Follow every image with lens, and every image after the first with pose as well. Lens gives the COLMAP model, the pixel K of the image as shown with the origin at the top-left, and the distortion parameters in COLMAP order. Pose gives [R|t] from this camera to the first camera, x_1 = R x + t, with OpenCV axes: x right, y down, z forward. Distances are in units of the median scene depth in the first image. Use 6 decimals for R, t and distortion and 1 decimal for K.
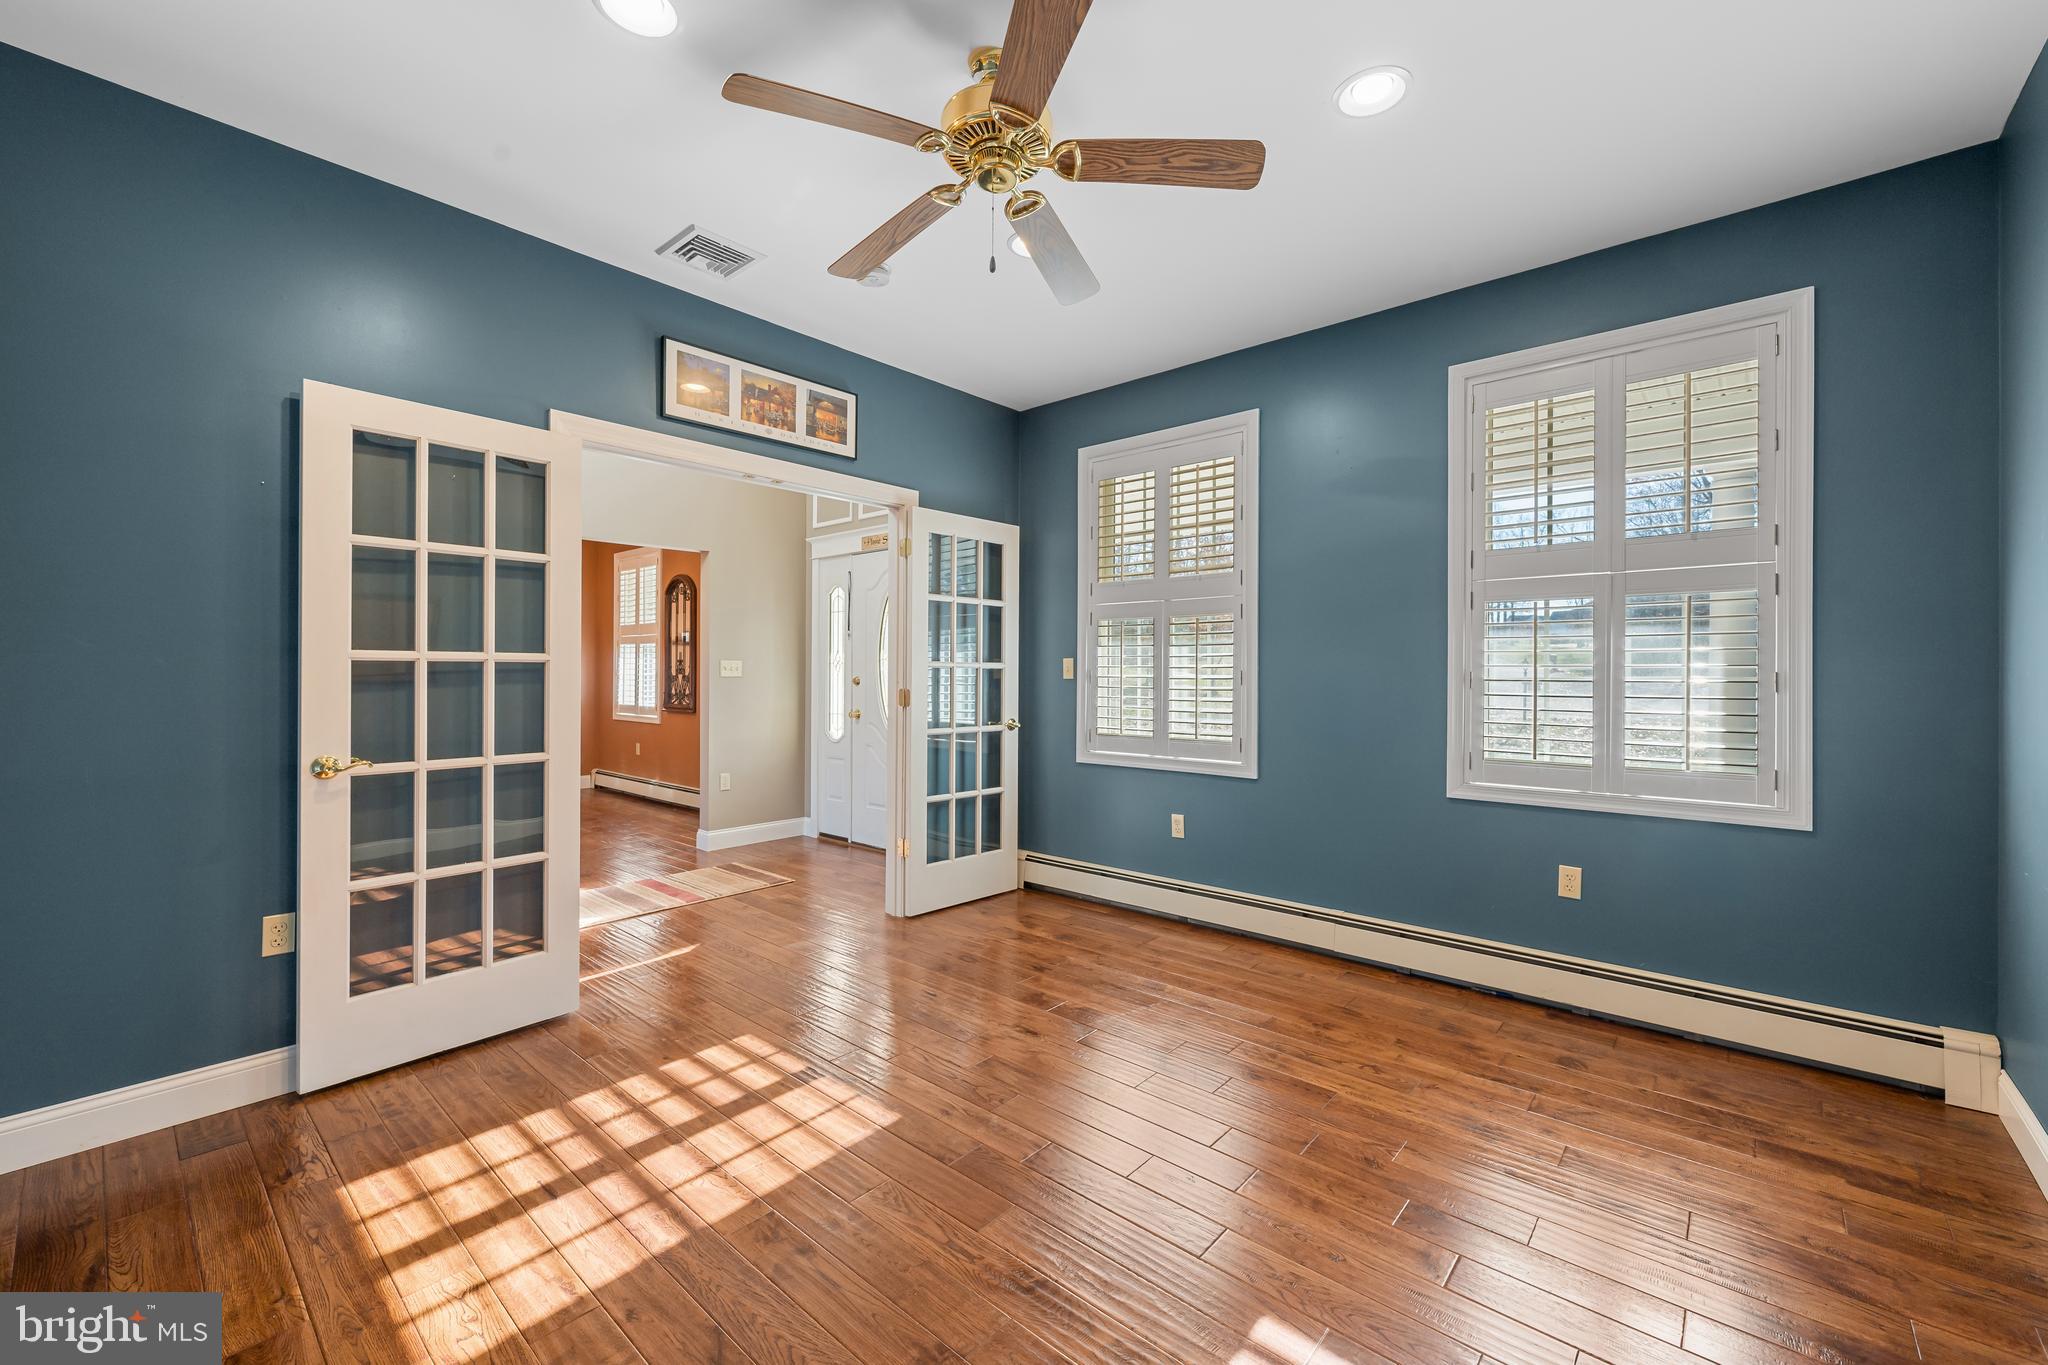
lens RADIAL K [[823.6, 0, 1024.8], [0, 823.6, 679.5], [0, 0, 1]] dist [-0.007200, 0.000516]
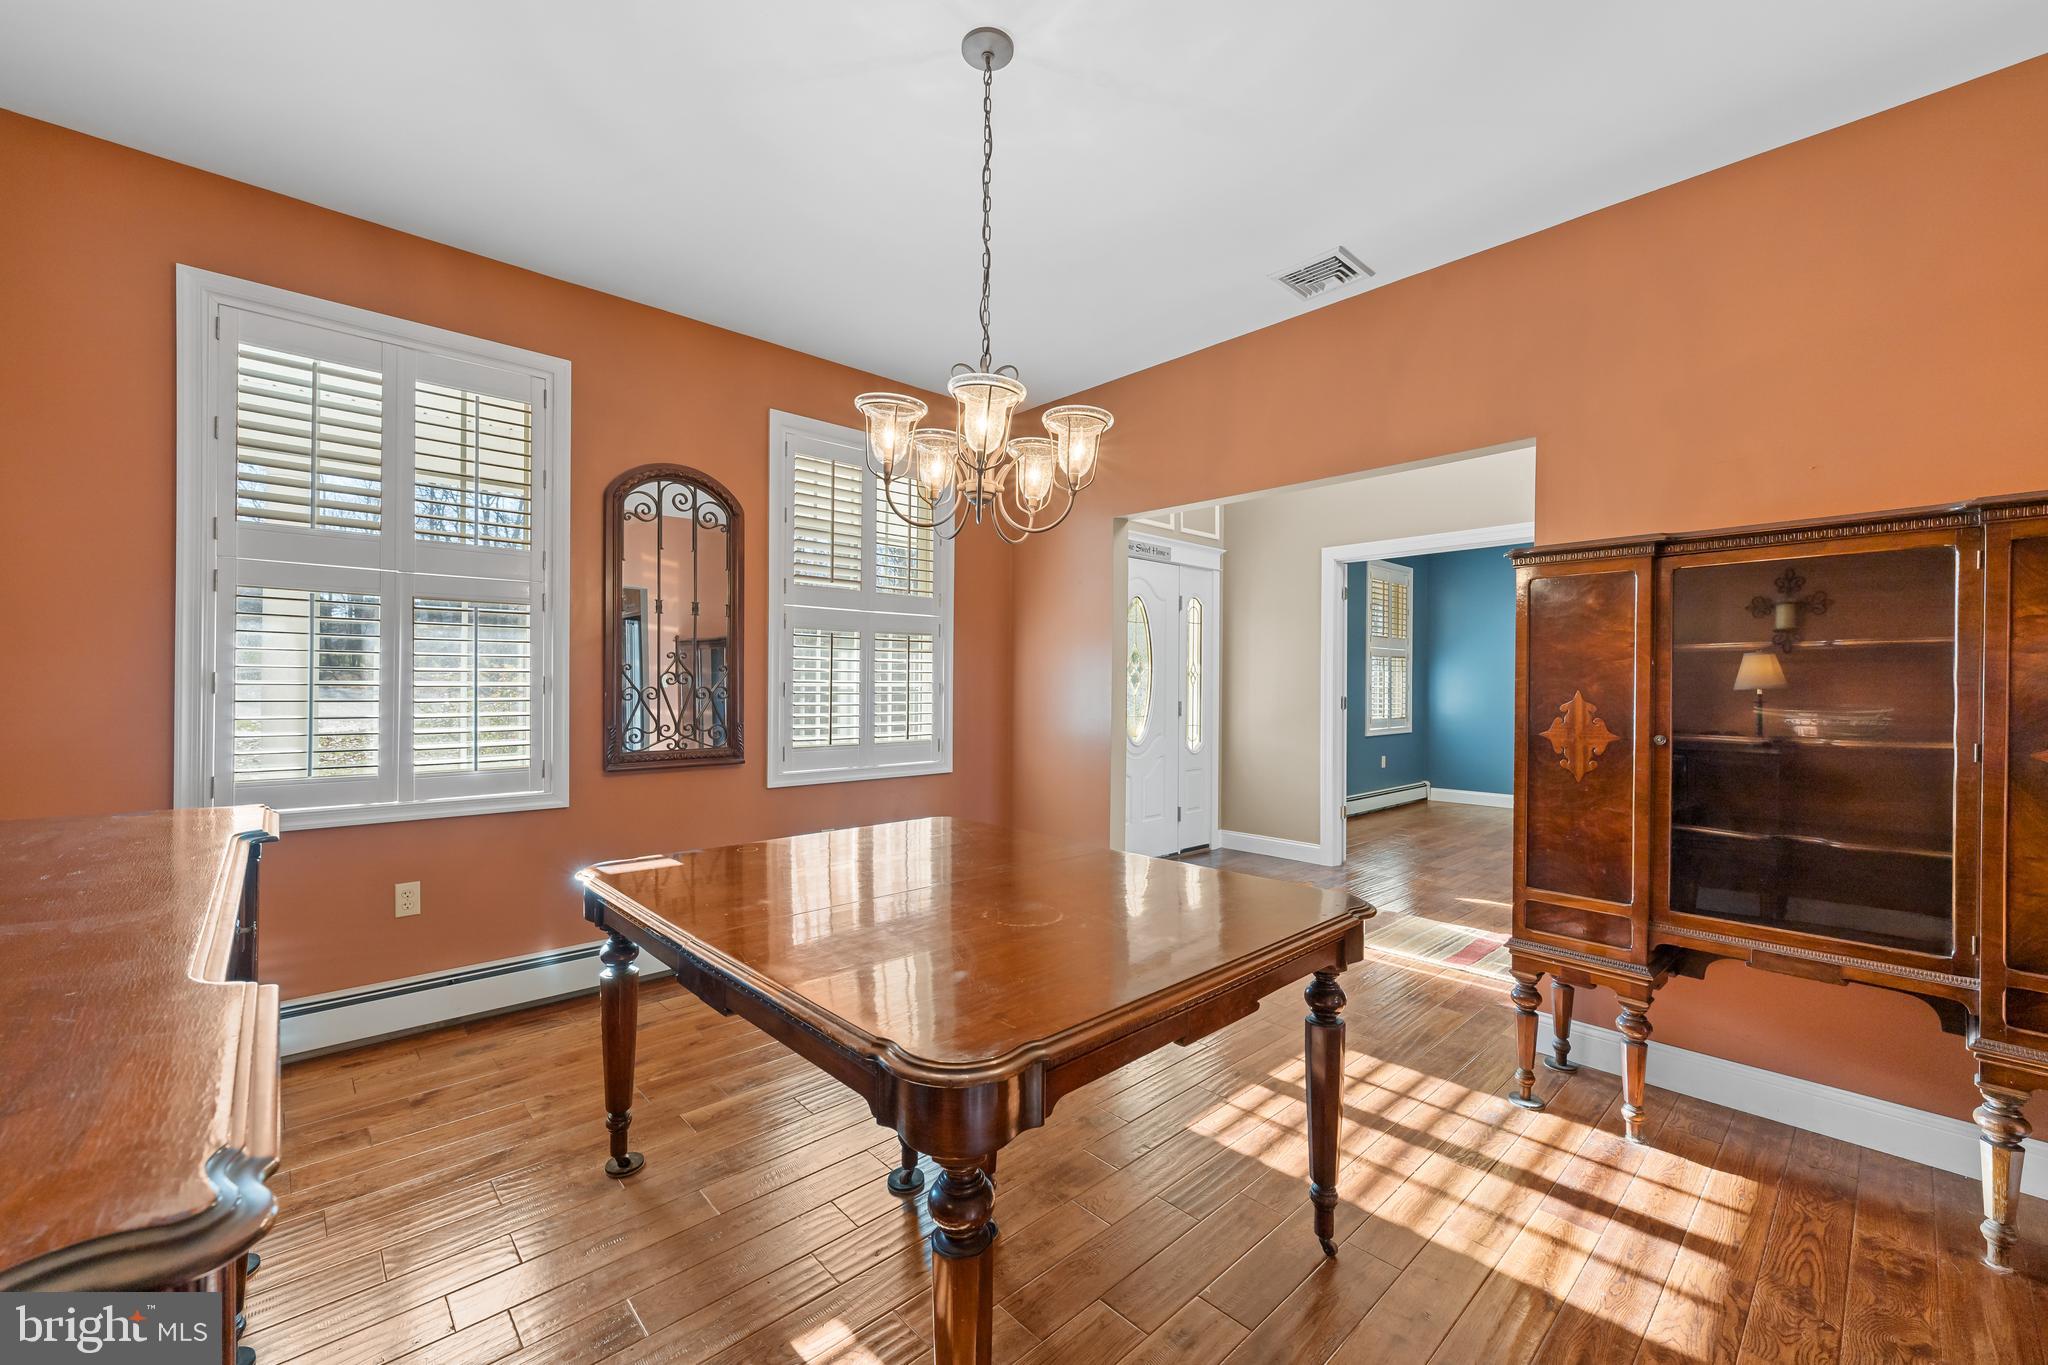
lens RADIAL K [[823.6, 0, 1025.9], [0, 823.6, 675.6], [0, 0, 1]] dist [-0.007200, 0.000516]
pose [[0.103920, 0.000859, 0.994585, -0.491899], [0.010458, 0.999943, -0.001956, -0.004352], [-0.994531, 0.010605, 0.103905, 0.456053]]
